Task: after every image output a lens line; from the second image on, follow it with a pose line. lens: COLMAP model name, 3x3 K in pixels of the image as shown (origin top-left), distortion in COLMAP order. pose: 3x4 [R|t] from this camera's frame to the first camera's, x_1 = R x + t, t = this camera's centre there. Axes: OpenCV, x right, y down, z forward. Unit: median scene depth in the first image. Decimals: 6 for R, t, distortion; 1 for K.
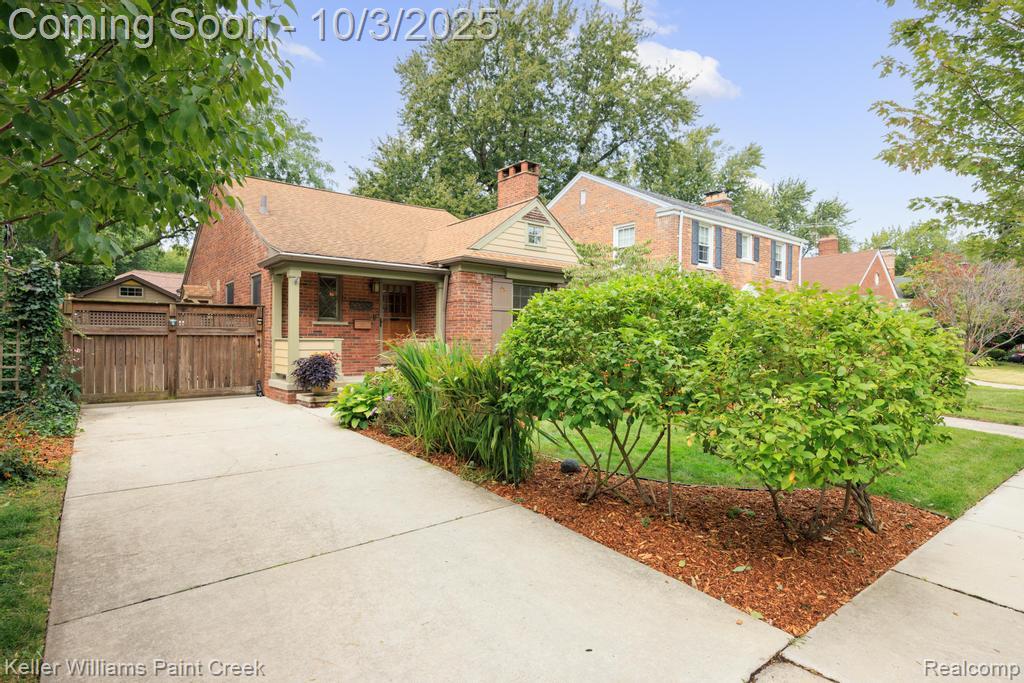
lens RADIAL K [[543.3, 0, 510.1], [0, 543.3, 339.8], [0, 0, 1]] dist [0.001779, 0.000128]
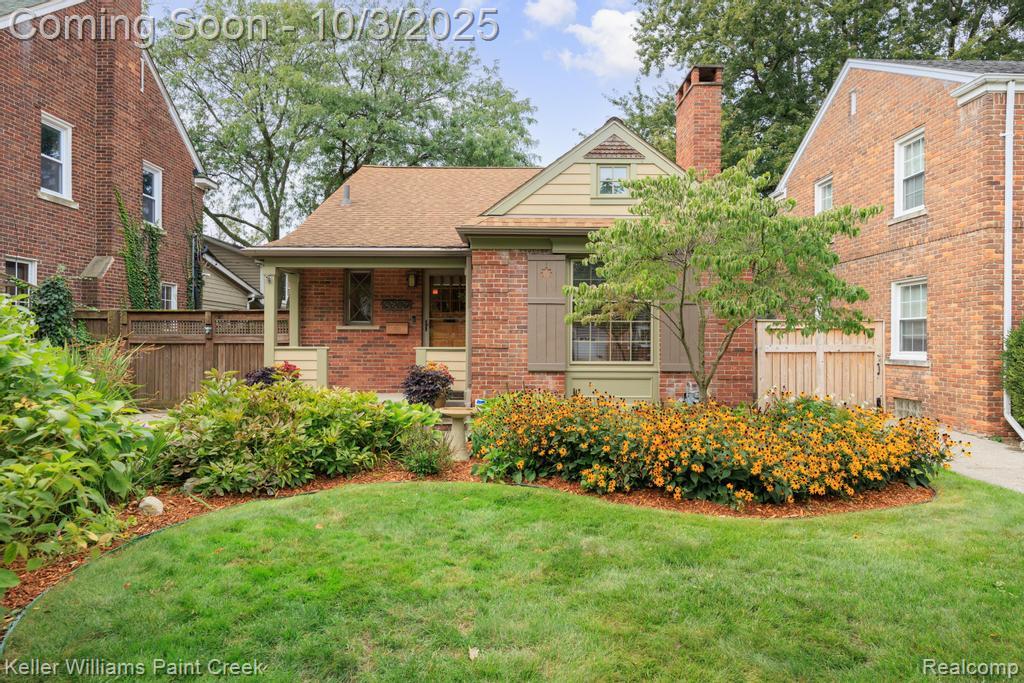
lens RADIAL K [[643.4, 0, 514.7], [0, 643.4, 339.4], [0, 0, 1]] dist [-0.001093, 0.001211]
pose [[0.778951, -0.007717, -0.627037, 0.450317], [0.001380, 0.999943, -0.010591, -0.002338], [0.627083, 0.007384, 0.778917, 0.379300]]
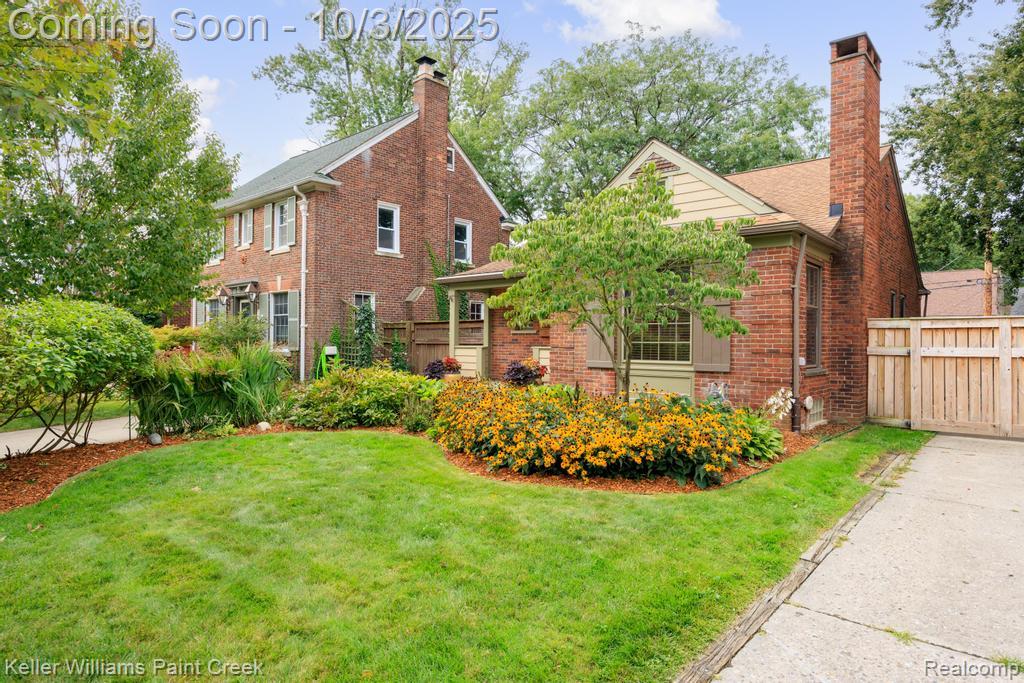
lens RADIAL K [[610.7, 0, 509.6], [0, 610.7, 343.3], [0, 0, 1]] dist [-0.002196, 0.000272]
pose [[0.178118, -0.006340, -0.983989, 0.820503], [-0.008182, 0.999935, -0.007924, 0.001492], [0.983975, 0.009462, 0.178055, 0.736499]]
